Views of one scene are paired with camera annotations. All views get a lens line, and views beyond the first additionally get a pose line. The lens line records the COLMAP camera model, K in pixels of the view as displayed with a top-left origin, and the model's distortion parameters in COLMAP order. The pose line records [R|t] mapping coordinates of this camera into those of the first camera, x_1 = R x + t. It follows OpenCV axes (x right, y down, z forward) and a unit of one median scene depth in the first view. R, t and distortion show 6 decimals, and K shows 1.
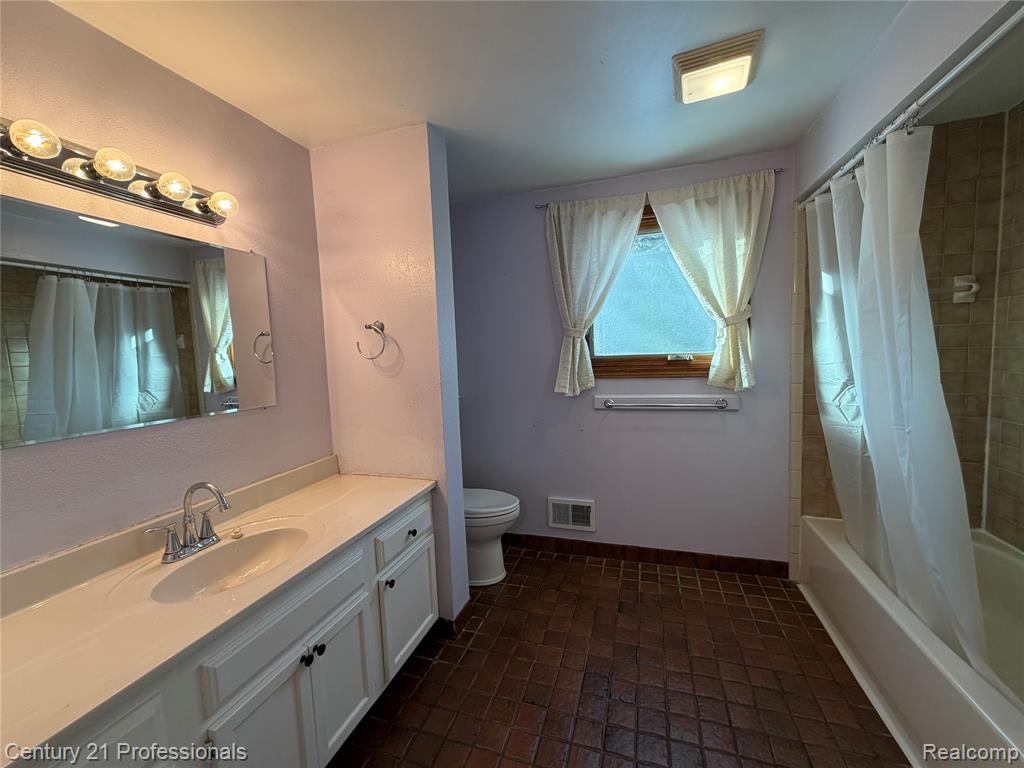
lens RADIAL K [[408.6, 0, 512.0], [0, 408.6, 384.0], [0, 0, 1]] dist [0.000557, 0.000342]
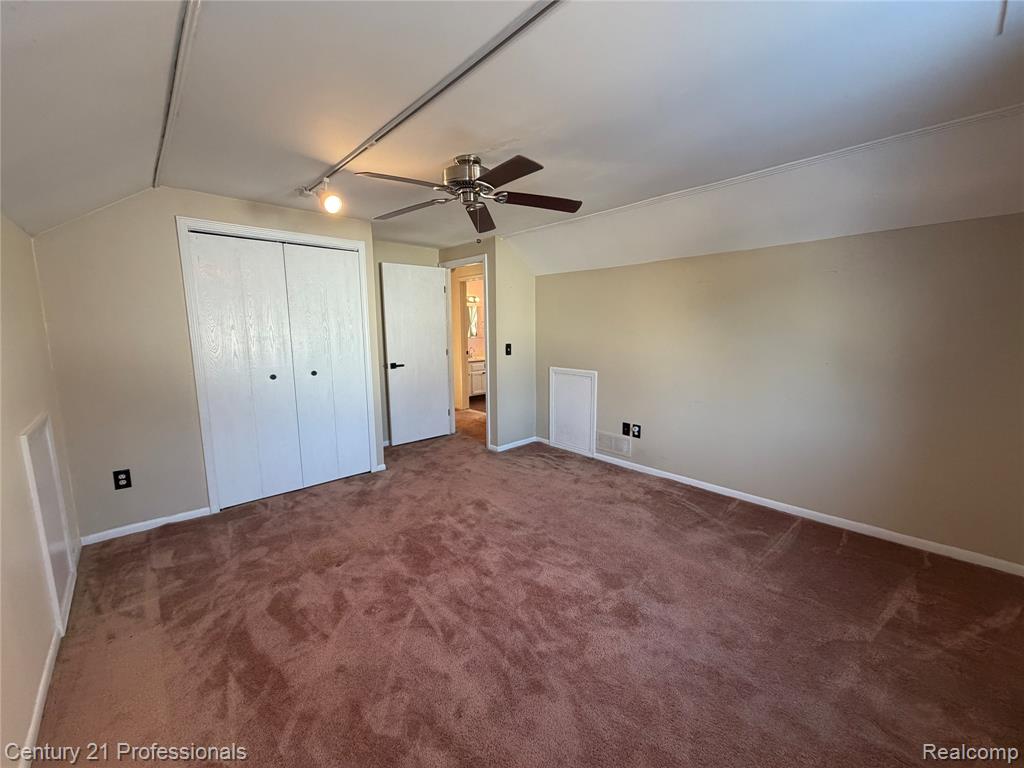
lens RADIAL K [[408.6, 0, 512.0], [0, 408.6, 384.0], [0, 0, 1]] dist [0.000557, 0.000342]
pose [[0.873600, 0.104475, -0.475297, 1.063634], [-0.070474, 0.993548, 0.088859, 0.075422], [0.481514, -0.044131, 0.875327, -1.586487]]
